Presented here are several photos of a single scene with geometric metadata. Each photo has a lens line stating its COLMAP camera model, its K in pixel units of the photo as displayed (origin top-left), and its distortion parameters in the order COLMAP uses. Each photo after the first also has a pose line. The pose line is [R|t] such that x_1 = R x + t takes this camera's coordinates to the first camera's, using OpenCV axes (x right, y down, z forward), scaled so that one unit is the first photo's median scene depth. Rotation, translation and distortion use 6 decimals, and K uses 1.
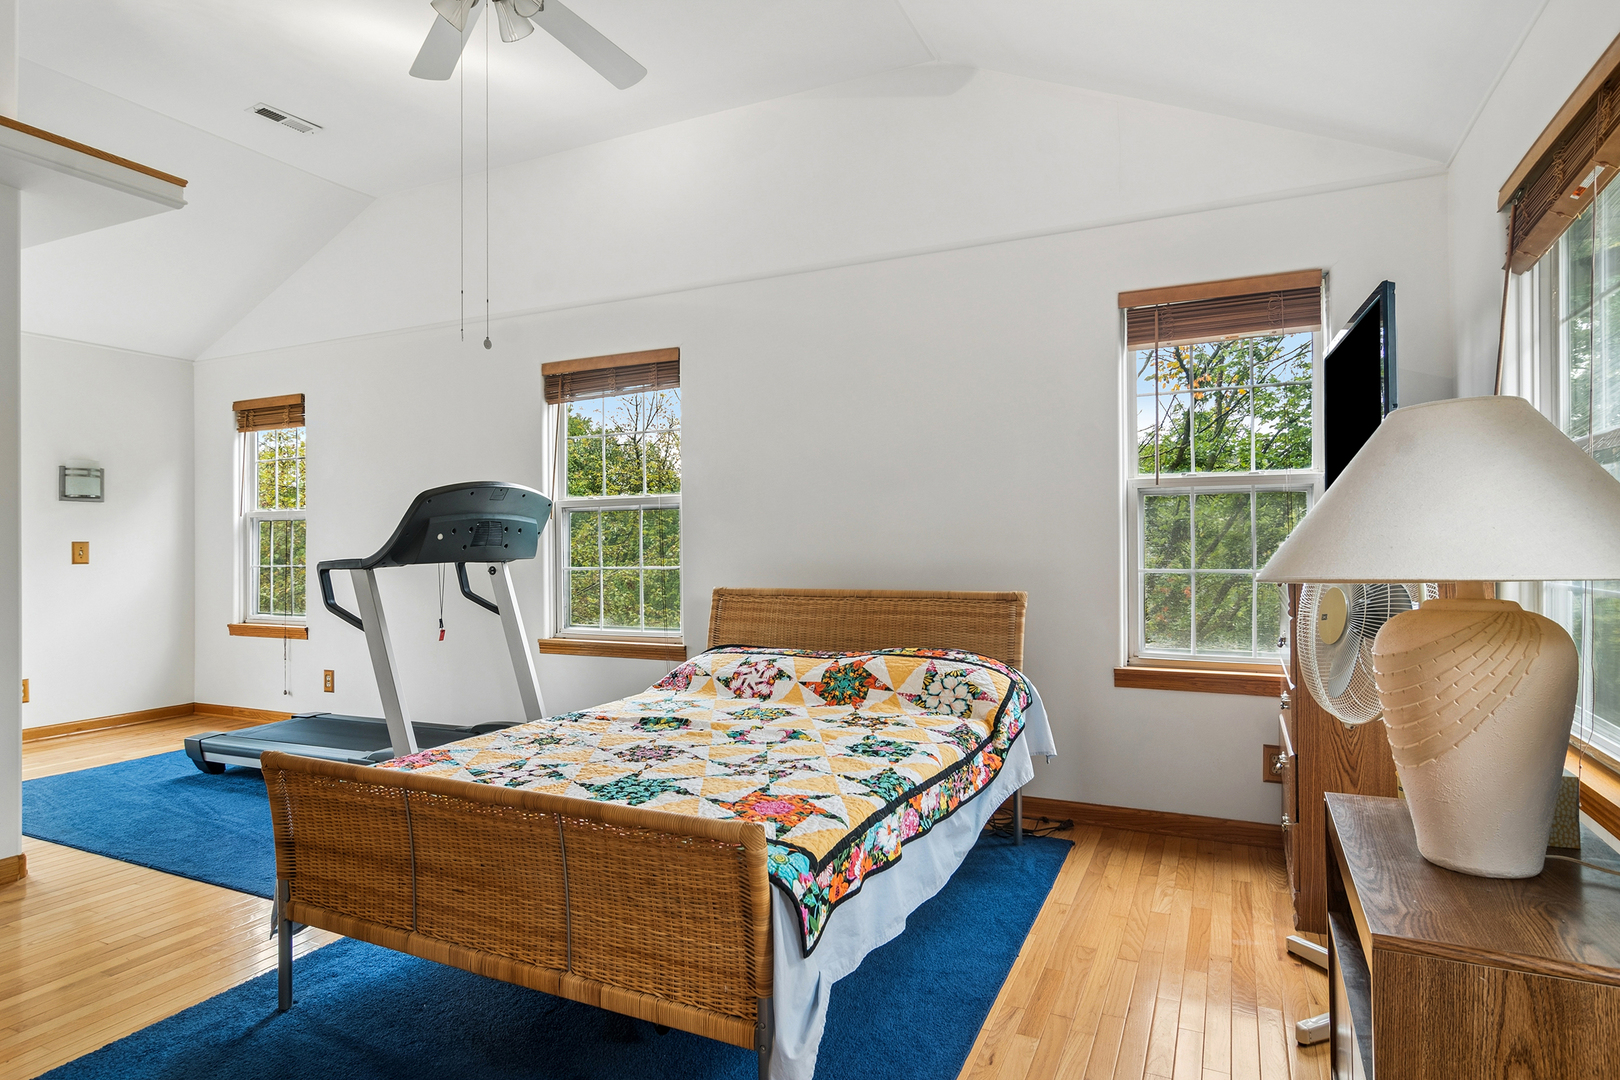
lens RADIAL K [[878.9, 0, 802.2], [0, 878.9, 534.5], [0, 0, 1]] dist [0.000898, -0.002333]
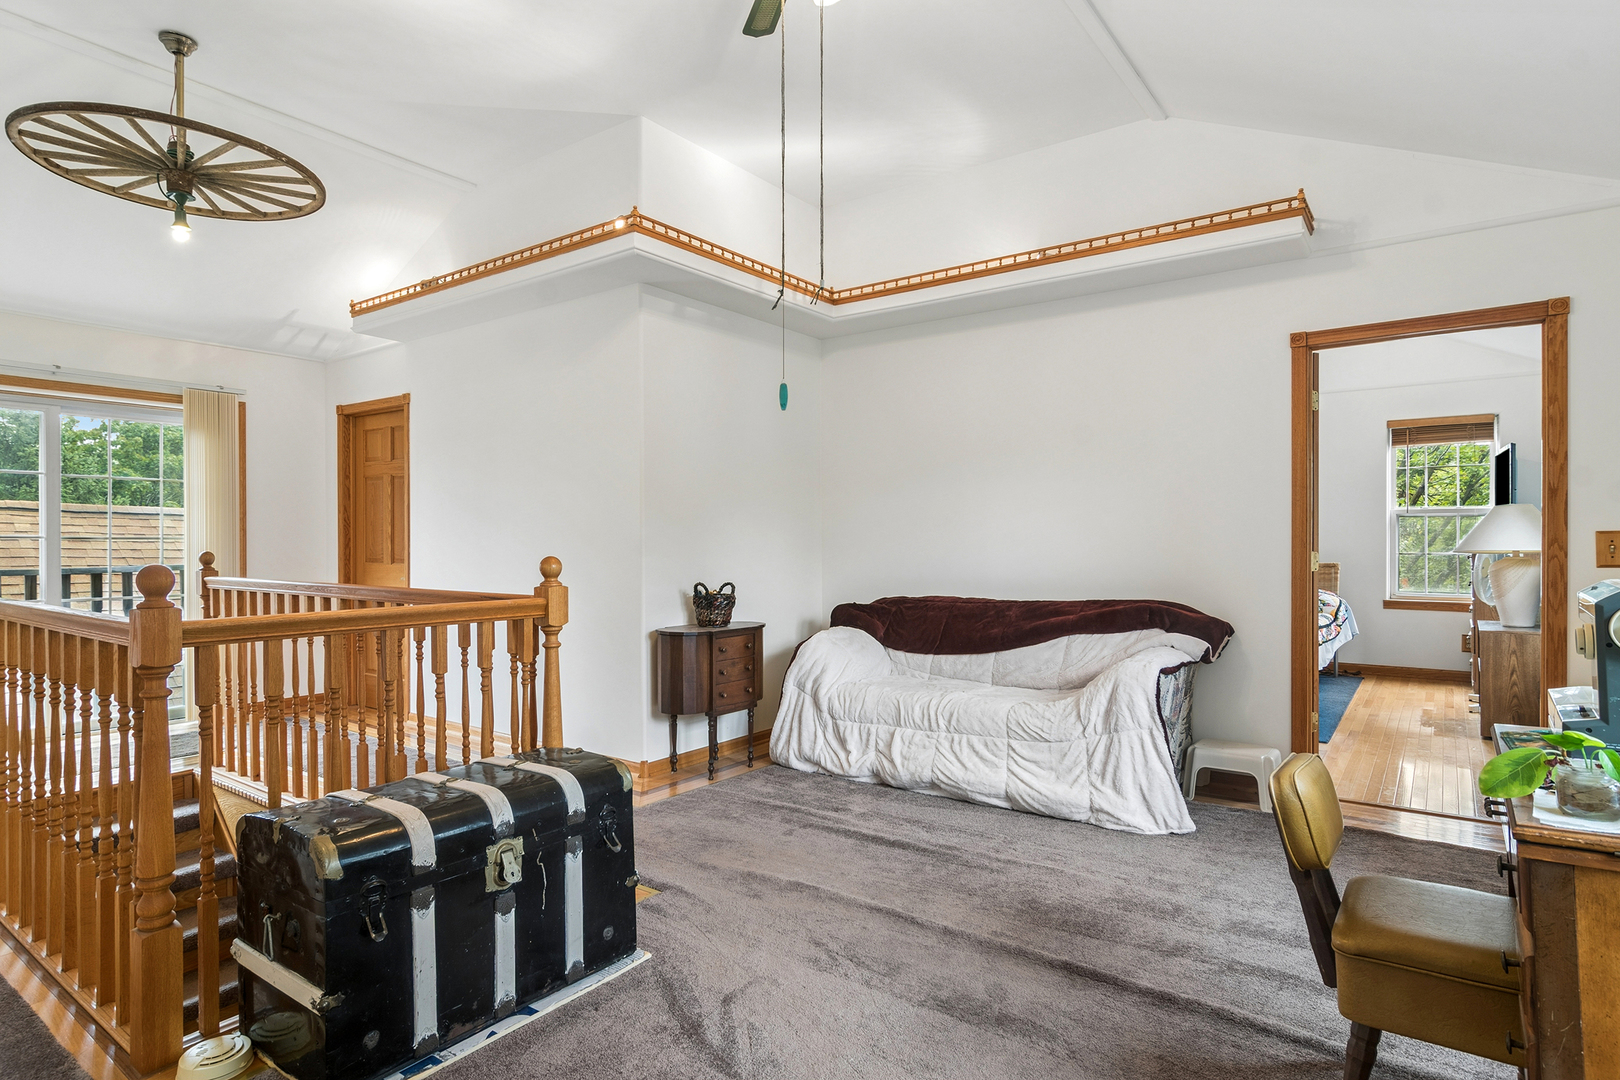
lens RADIAL K [[878.9, 0, 800.6], [0, 878.9, 542.4], [0, 0, 1]] dist [0.000898, -0.002333]
pose [[0.984041, 0.005682, -0.177852, -0.684420], [-0.002969, 0.999875, 0.015514, -0.014953], [0.177918, -0.014738, 0.983935, -1.401316]]
